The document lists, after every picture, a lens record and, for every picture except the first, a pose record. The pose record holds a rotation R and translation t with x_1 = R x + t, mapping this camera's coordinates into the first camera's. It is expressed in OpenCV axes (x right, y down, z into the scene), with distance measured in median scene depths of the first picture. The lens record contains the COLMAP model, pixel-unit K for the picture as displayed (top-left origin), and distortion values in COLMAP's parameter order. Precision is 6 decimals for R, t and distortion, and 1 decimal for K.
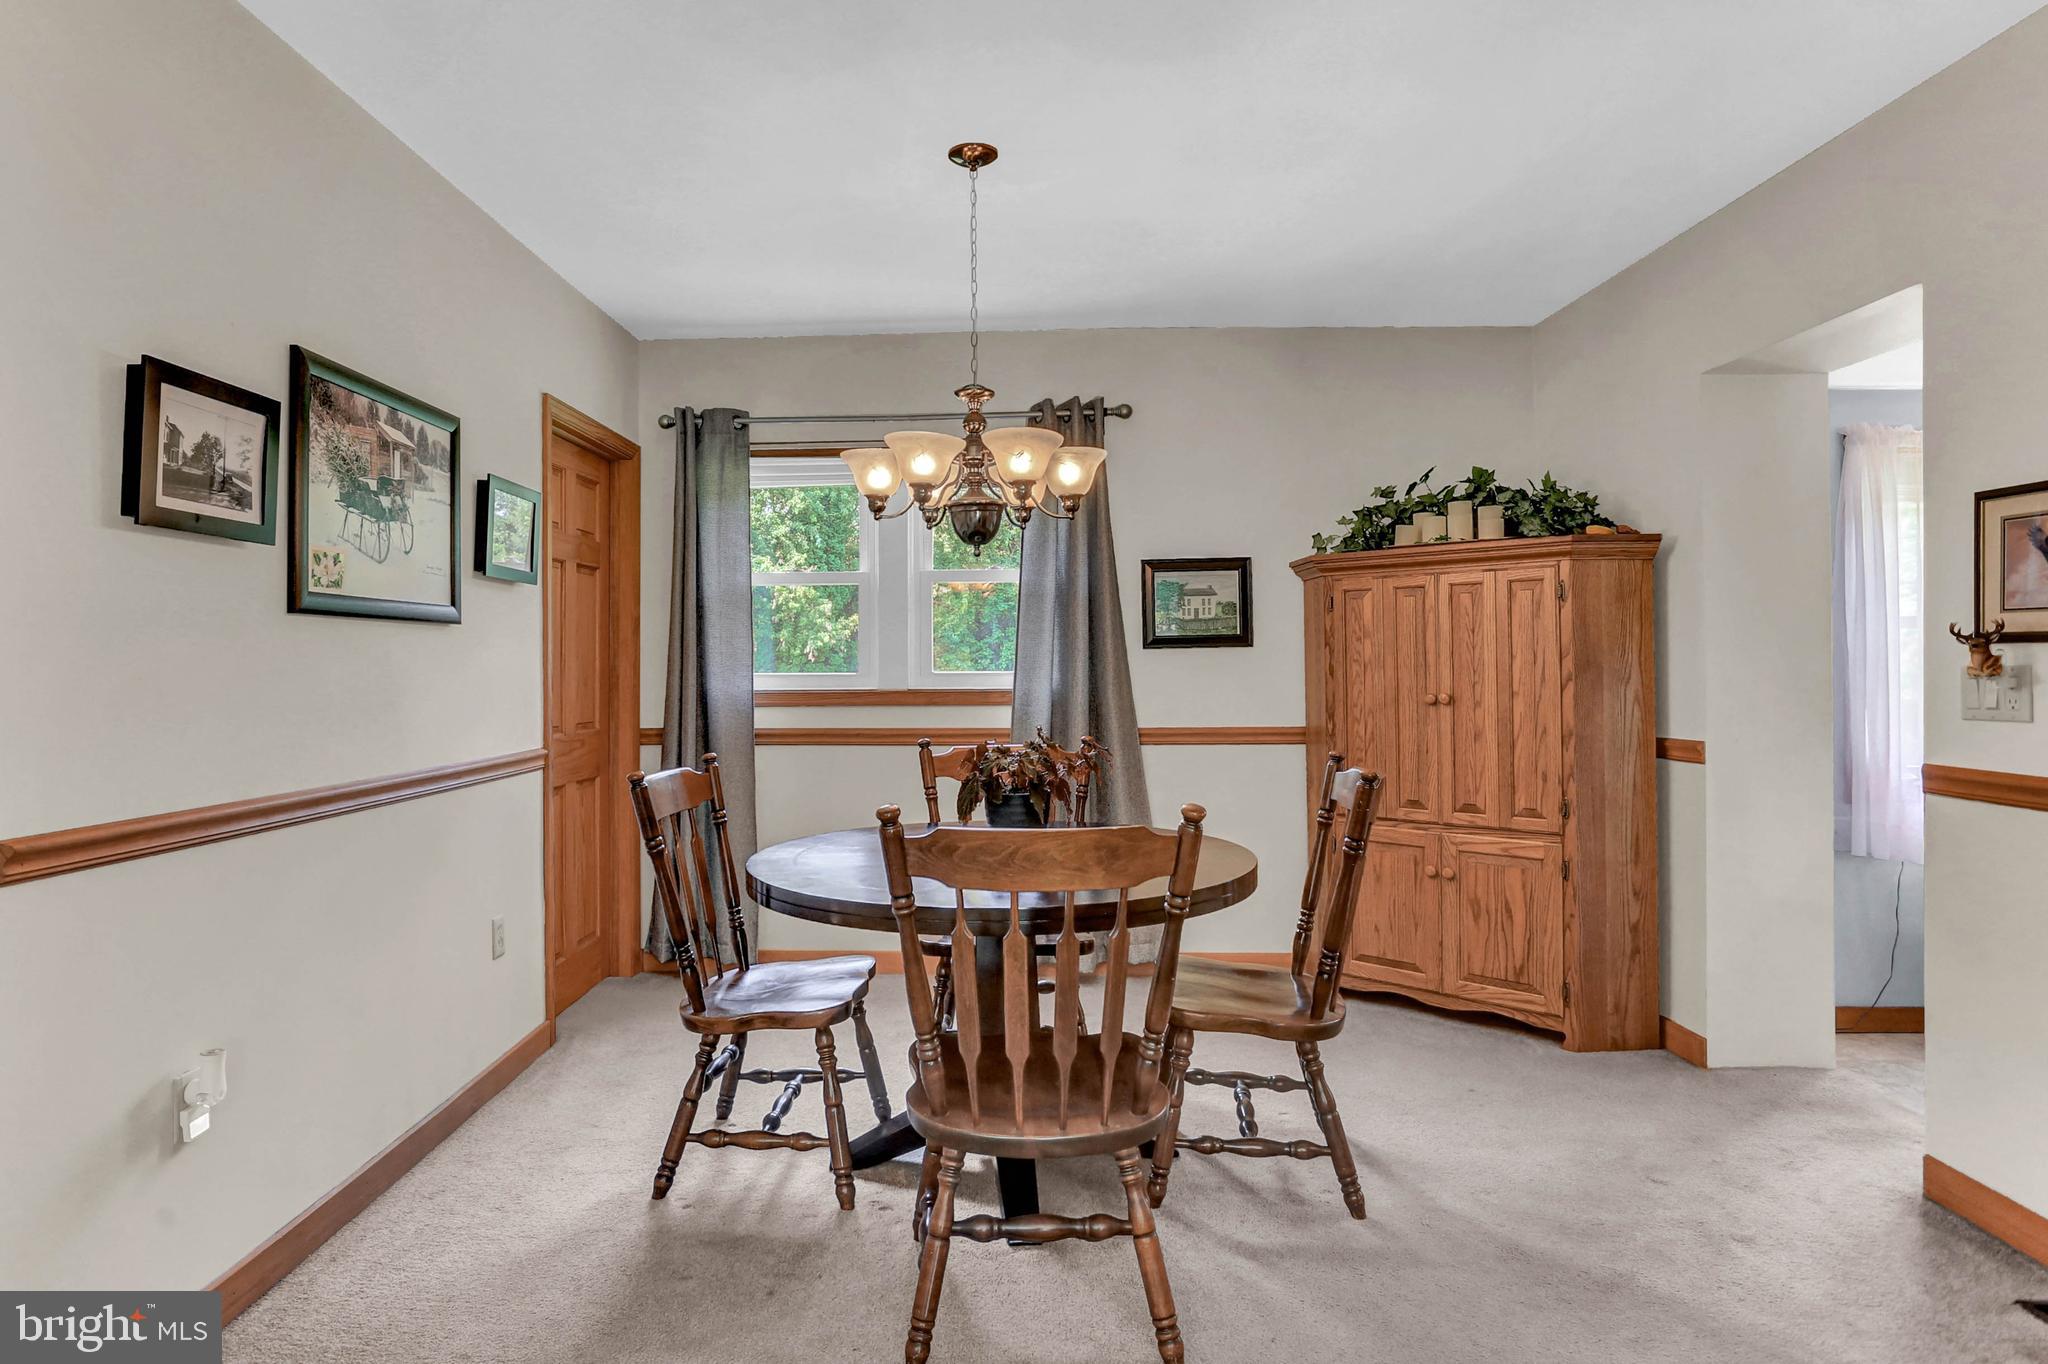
lens RADIAL K [[1136.3, 0, 962.1], [0, 1136.3, 649.3], [0, 0, 1]] dist [-0.040299, 0.000705]
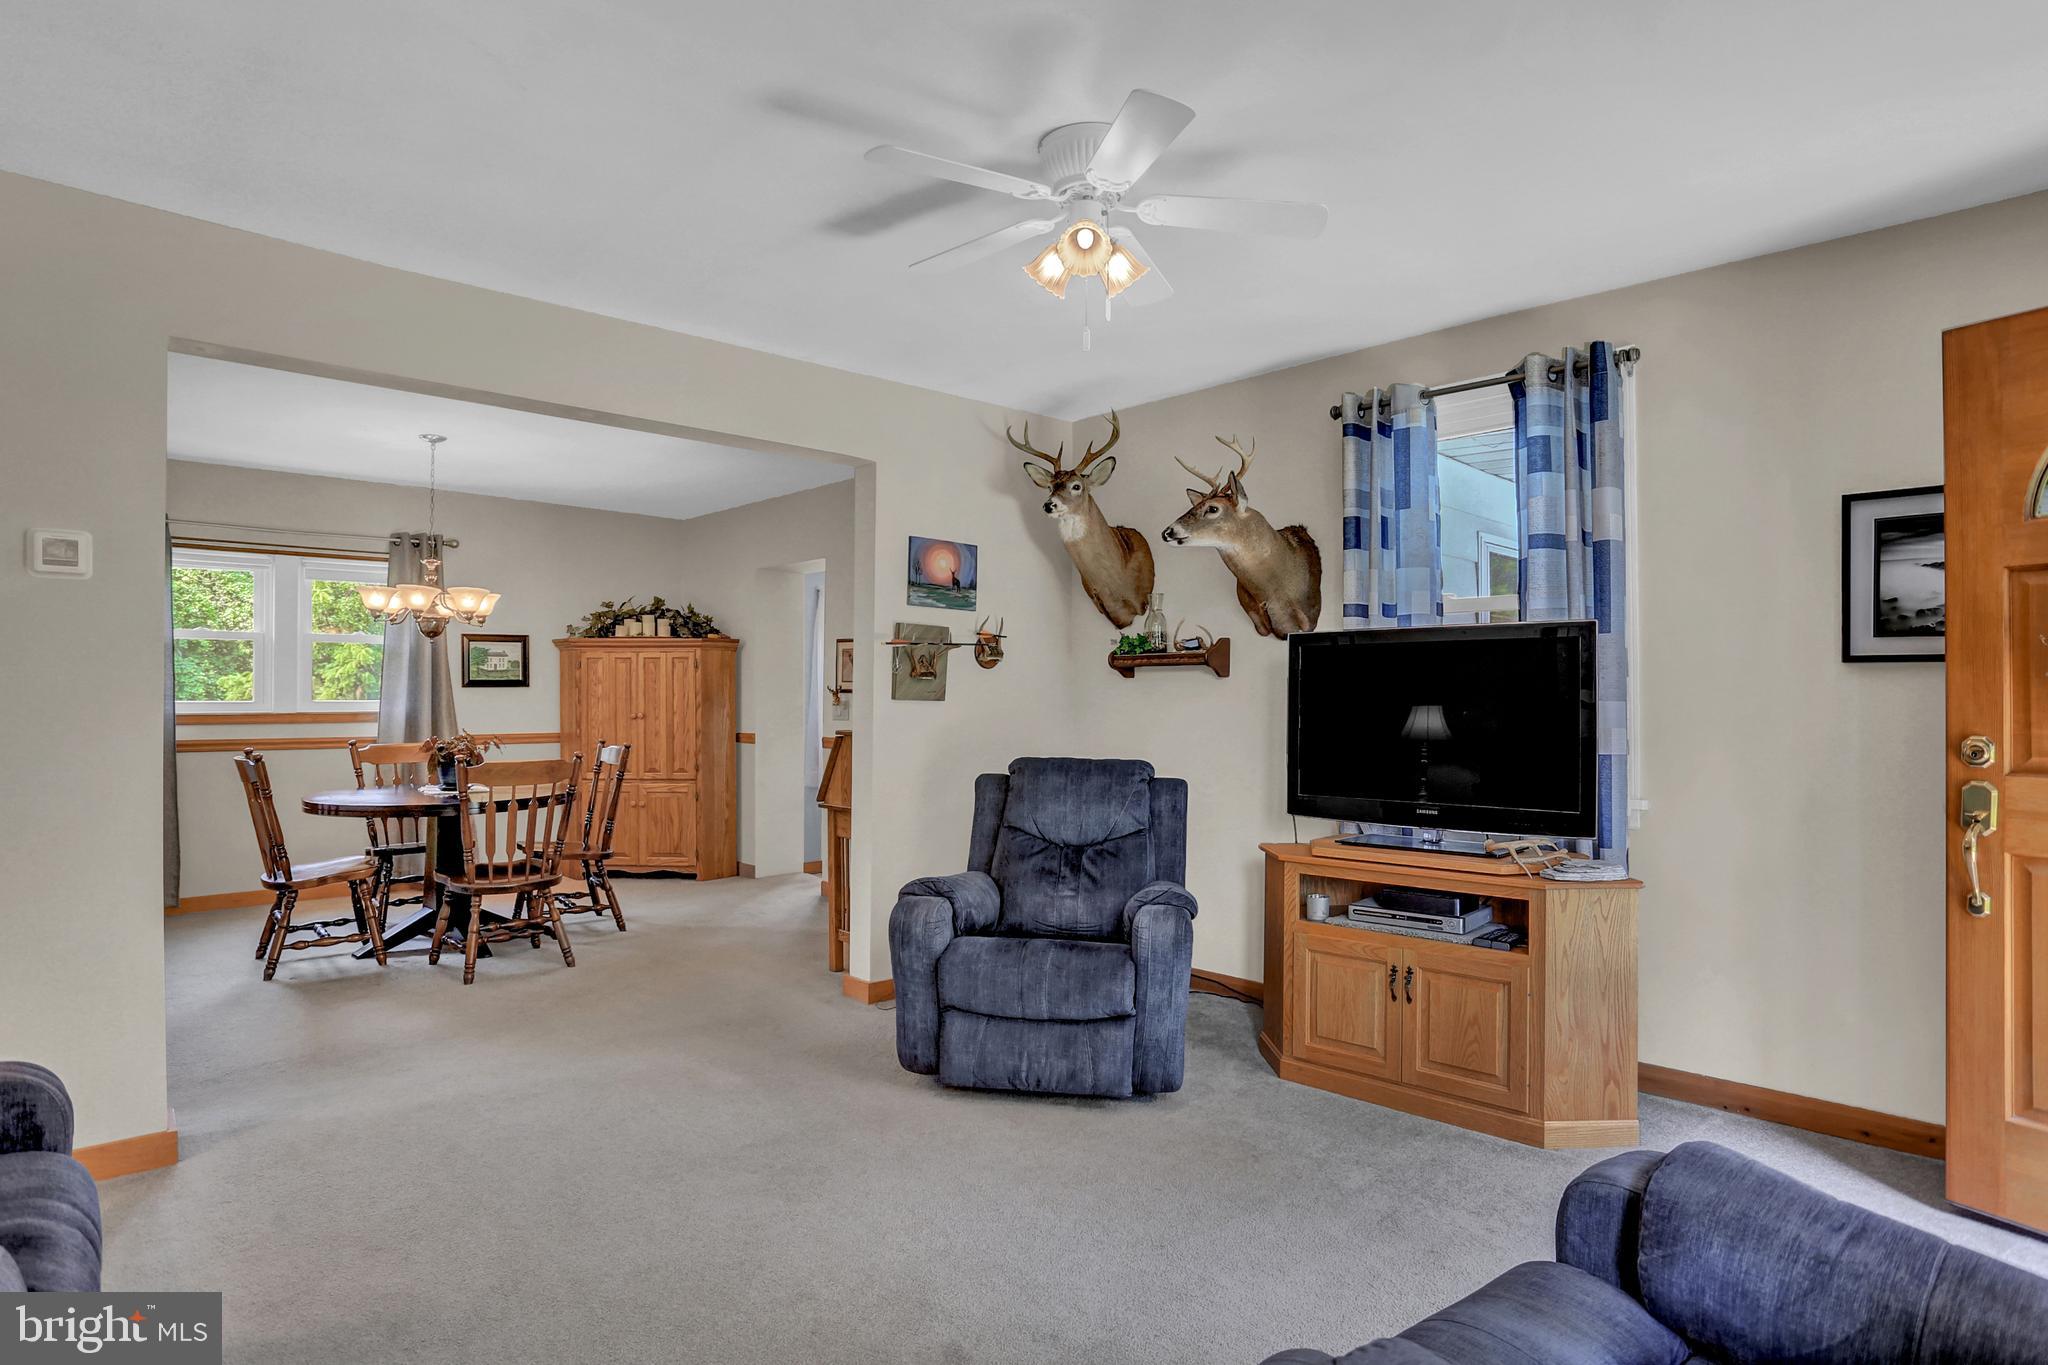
lens RADIAL K [[1070.5, 0, 1027.3], [0, 1070.5, 703.2], [0, 0, 1]] dist [-0.071577, 0.035026]
pose [[0.688182, 0.002571, 0.725533, -0.468702], [-0.017950, 0.999748, 0.013484, -0.015852], [-0.725316, -0.022303, 0.688055, -0.794081]]
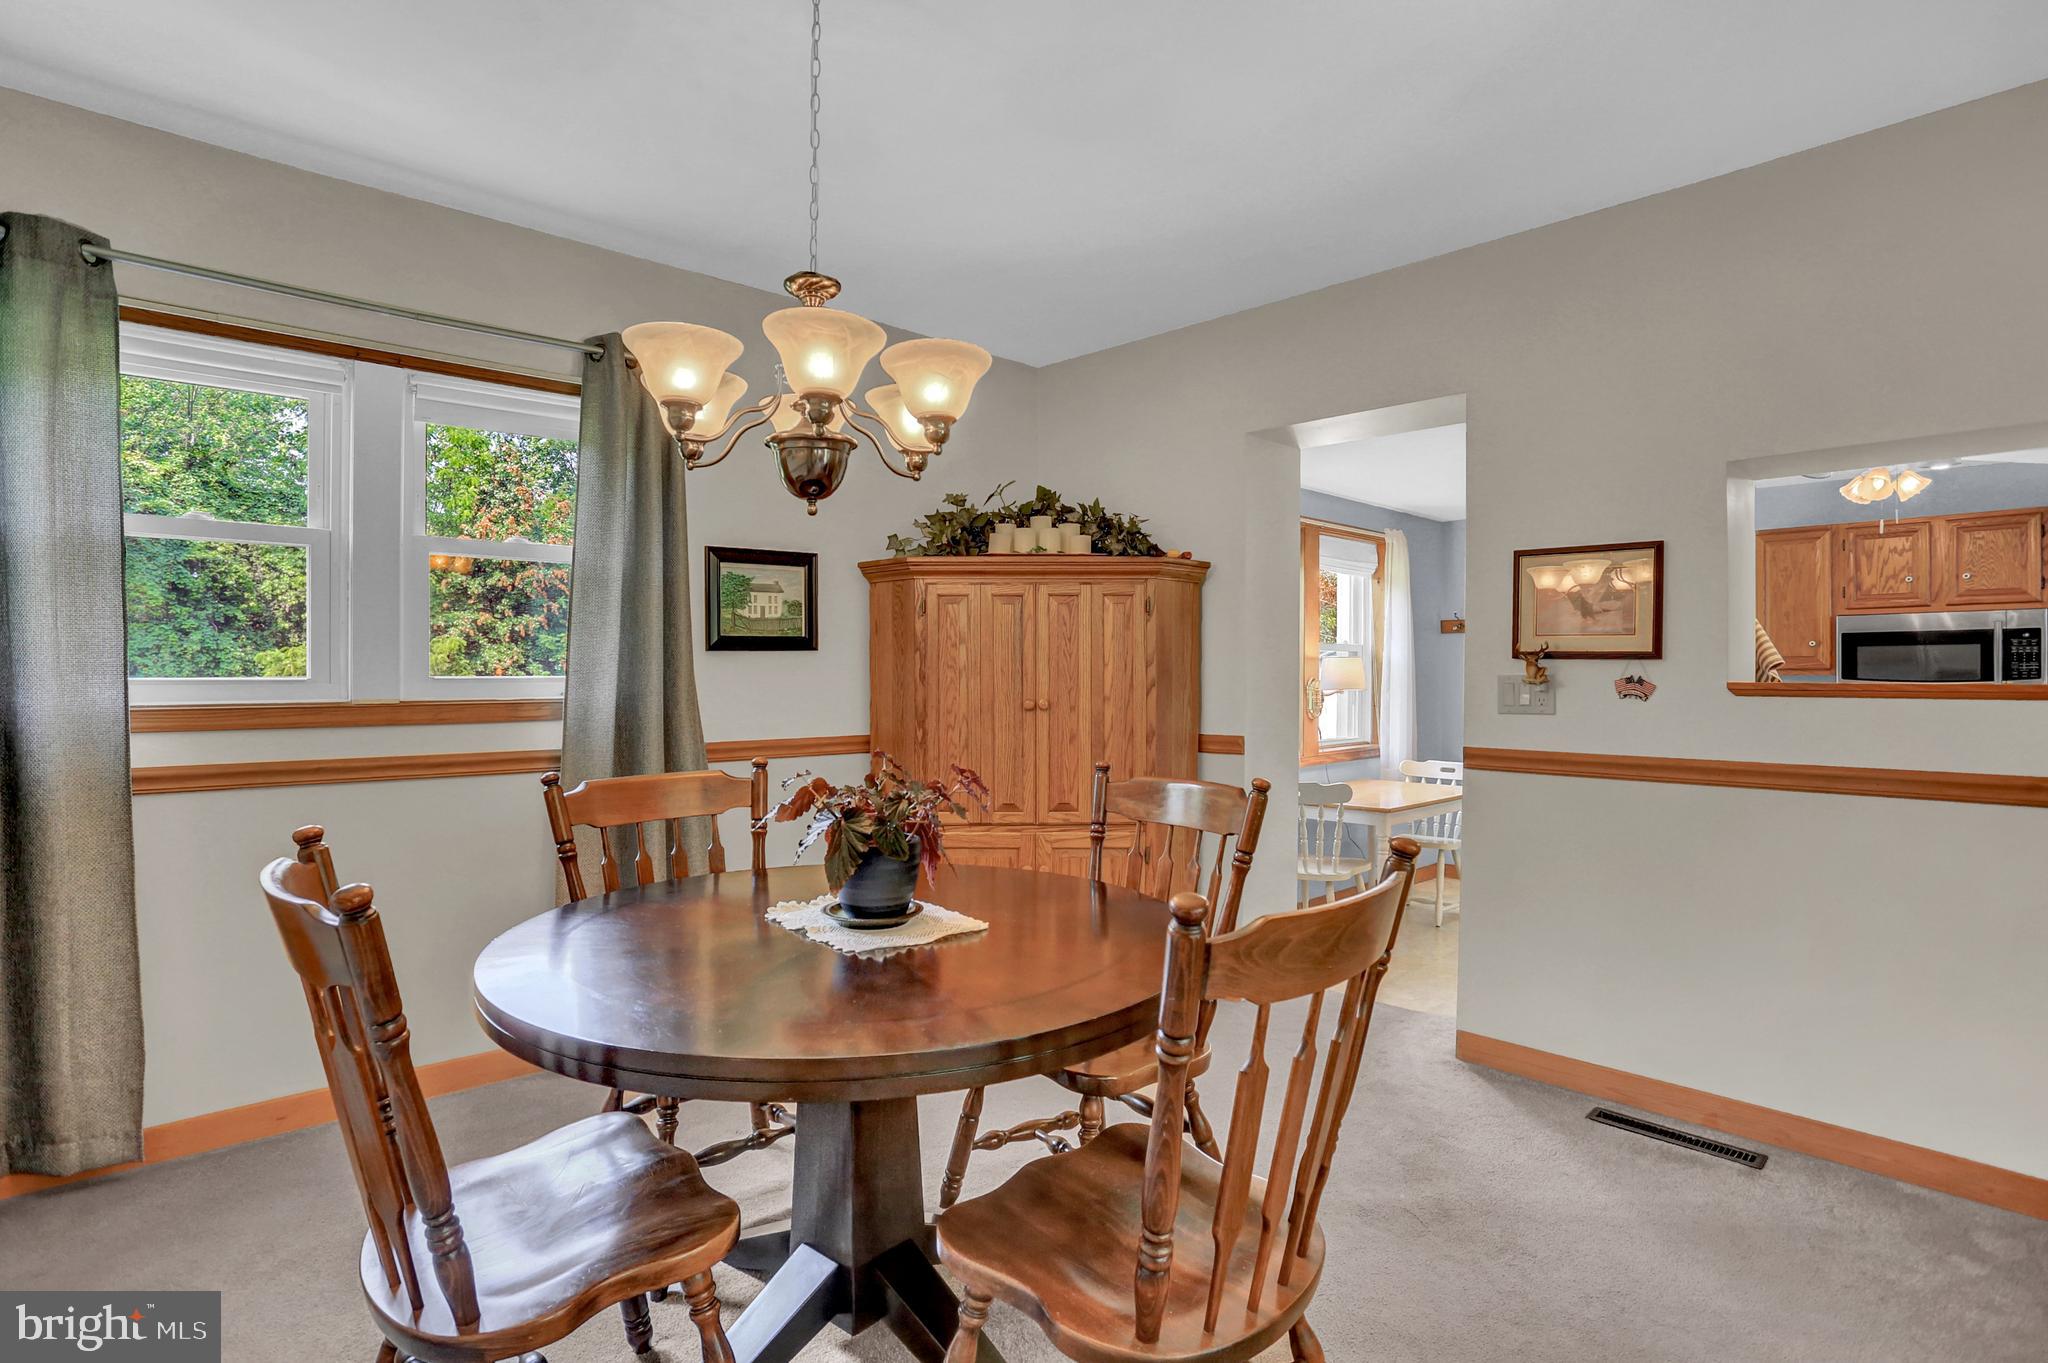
lens RADIAL K [[1033.9, 0, 1017.4], [0, 1033.9, 673.5], [0, 0, 1]] dist [-0.072957, 0.030836]
pose [[0.697478, 0.004430, 0.716593, -0.280679], [-0.015436, 0.999842, 0.008843, 0.007595], [-0.716440, -0.017229, 0.697436, 0.359790]]
